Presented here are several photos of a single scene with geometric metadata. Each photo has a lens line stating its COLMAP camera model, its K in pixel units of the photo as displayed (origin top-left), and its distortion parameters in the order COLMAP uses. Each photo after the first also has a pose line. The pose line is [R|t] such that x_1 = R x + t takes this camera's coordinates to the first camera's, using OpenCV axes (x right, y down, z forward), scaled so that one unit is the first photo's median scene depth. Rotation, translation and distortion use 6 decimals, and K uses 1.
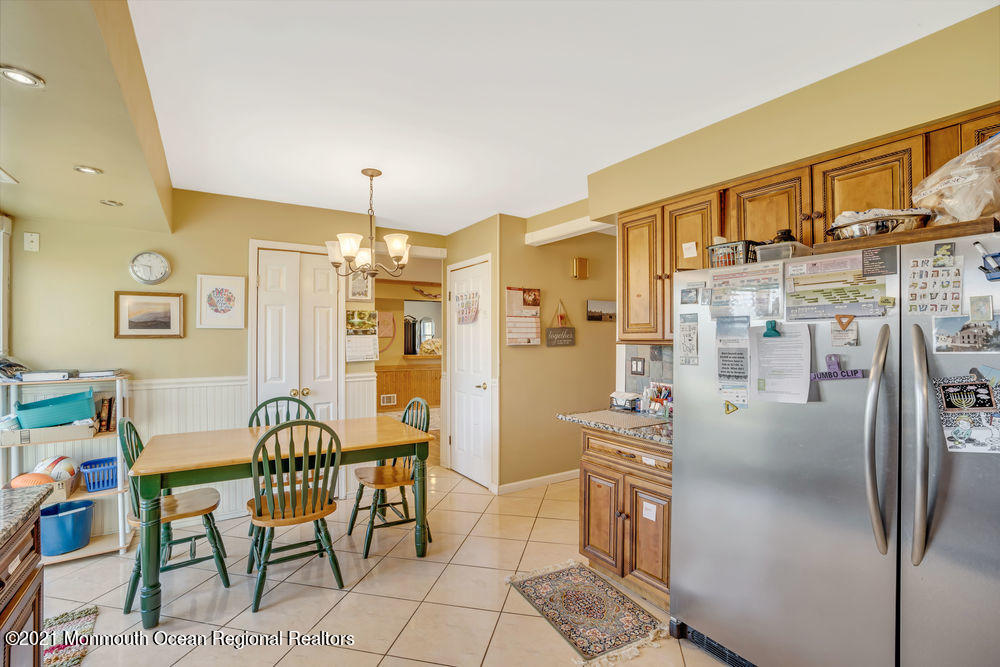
lens RADIAL K [[460.2, 0, 504.1], [0, 460.2, 334.6], [0, 0, 1]] dist [-0.071956, 0.027879]
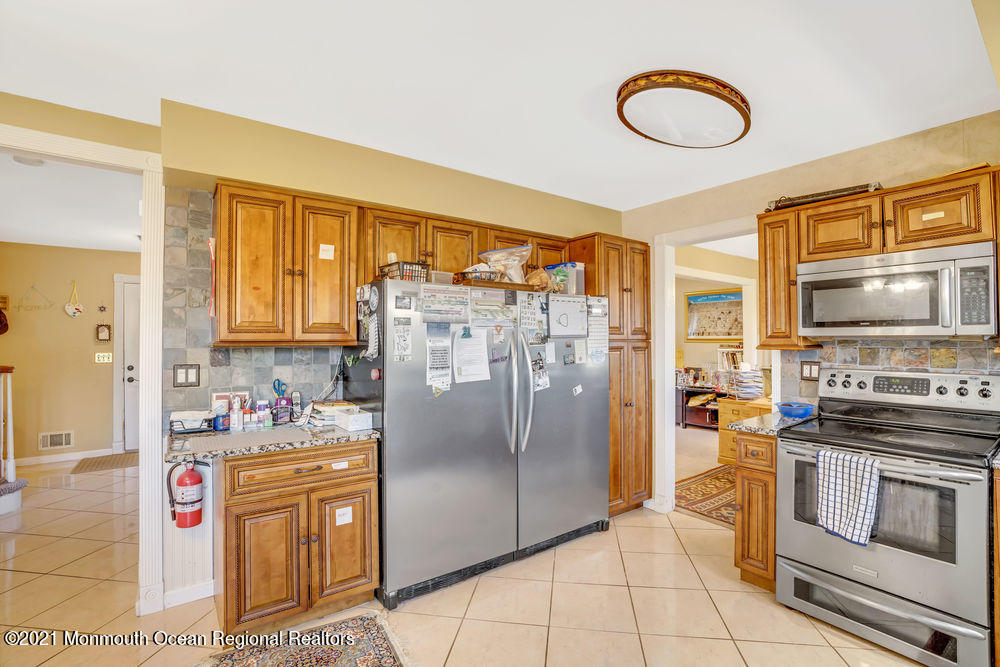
lens RADIAL K [[460.2, 0, 504.1], [0, 460.2, 334.6], [0, 0, 1]] dist [-0.071956, 0.027879]
pose [[-0.061867, 0.010214, 0.998032, -0.669948], [-0.006033, 0.999926, -0.010607, 0.007115], [-0.998066, -0.006678, -0.061800, 0.711002]]
